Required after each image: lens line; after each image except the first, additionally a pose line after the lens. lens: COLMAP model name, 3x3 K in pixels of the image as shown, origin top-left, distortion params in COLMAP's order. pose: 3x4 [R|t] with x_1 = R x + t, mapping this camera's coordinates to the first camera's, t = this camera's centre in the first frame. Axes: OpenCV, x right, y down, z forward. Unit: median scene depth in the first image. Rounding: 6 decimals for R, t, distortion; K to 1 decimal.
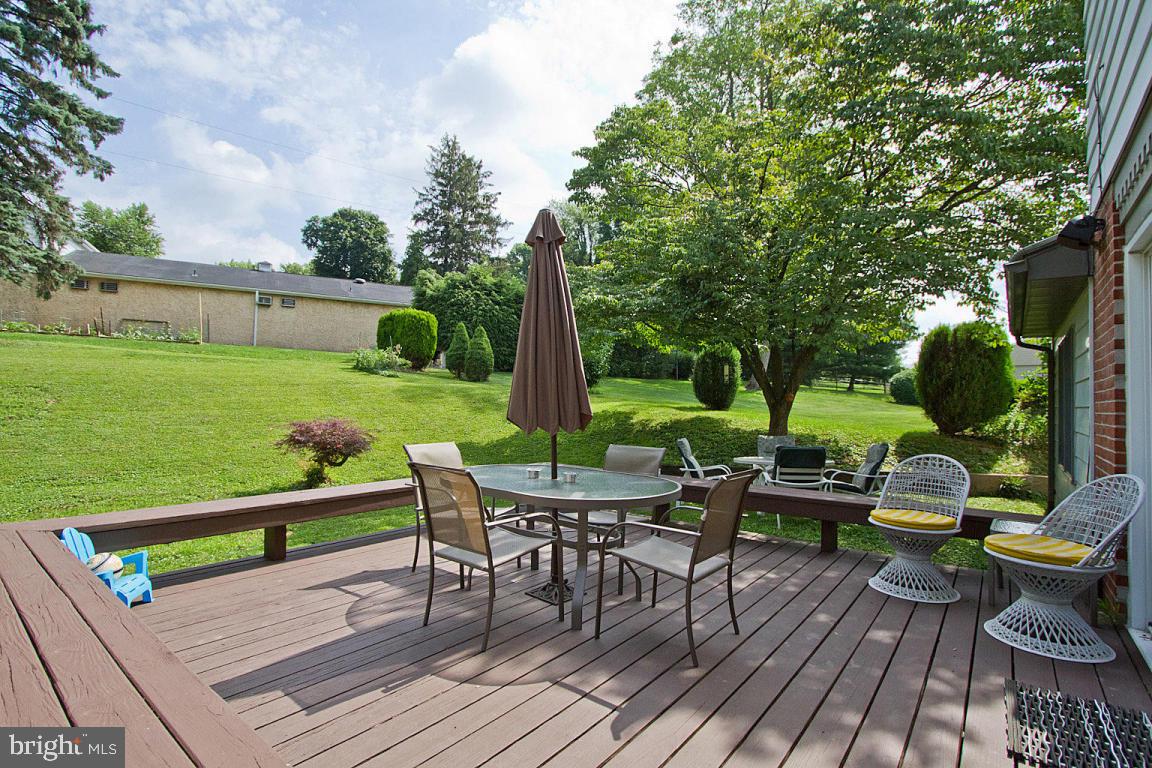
lens RADIAL K [[532.7, 0, 573.7], [0, 532.7, 388.4], [0, 0, 1]] dist [-0.004591, -0.000901]
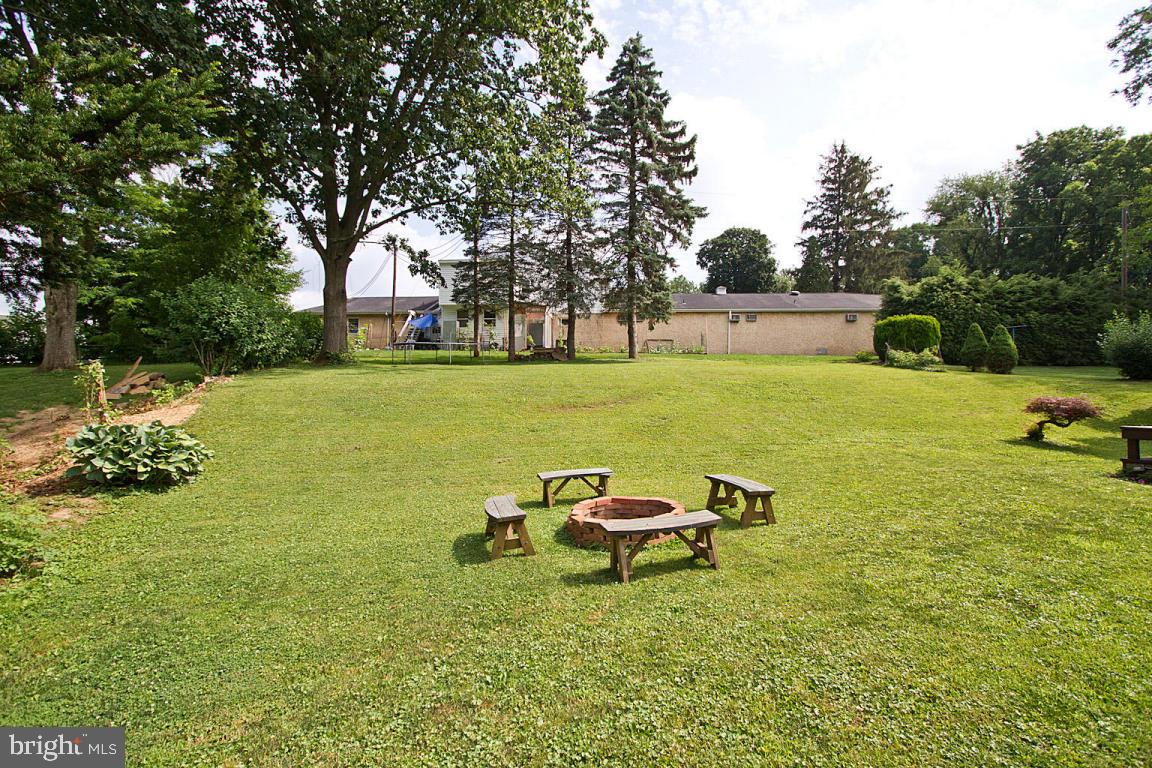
lens RADIAL K [[532.7, 0, 584.3], [0, 532.7, 387.3], [0, 0, 1]] dist [-0.004591, -0.000901]
pose [[0.841698, -0.020832, -0.539547, -0.102013], [0.019140, 0.999779, -0.008743, 0.002466], [0.539610, -0.002968, 0.841910, -0.135024]]
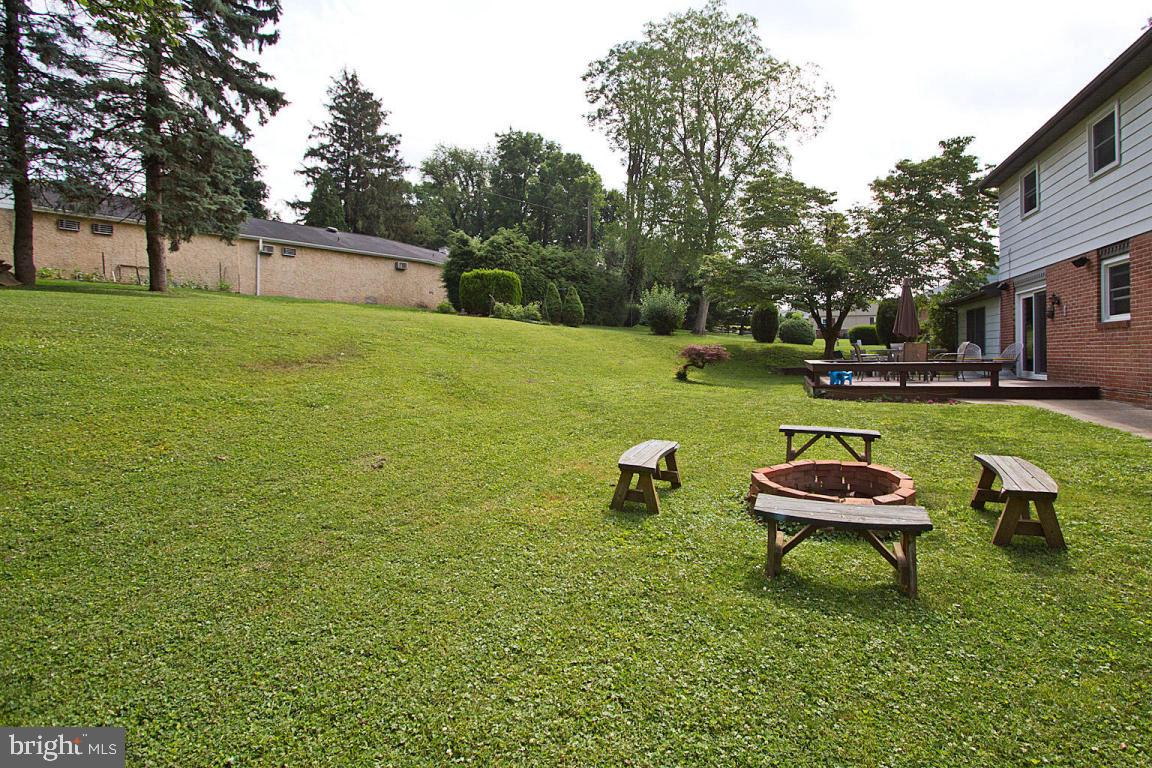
lens RADIAL K [[576.2, 0, 614.6], [0, 576.2, 348.9], [0, 0, 1]] dist [-0.002278, -0.001006]
pose [[0.922687, -0.021030, 0.384976, -0.204158], [0.014985, 0.999713, 0.018696, 0.003677], [-0.385259, -0.011482, 0.922737, -0.112322]]
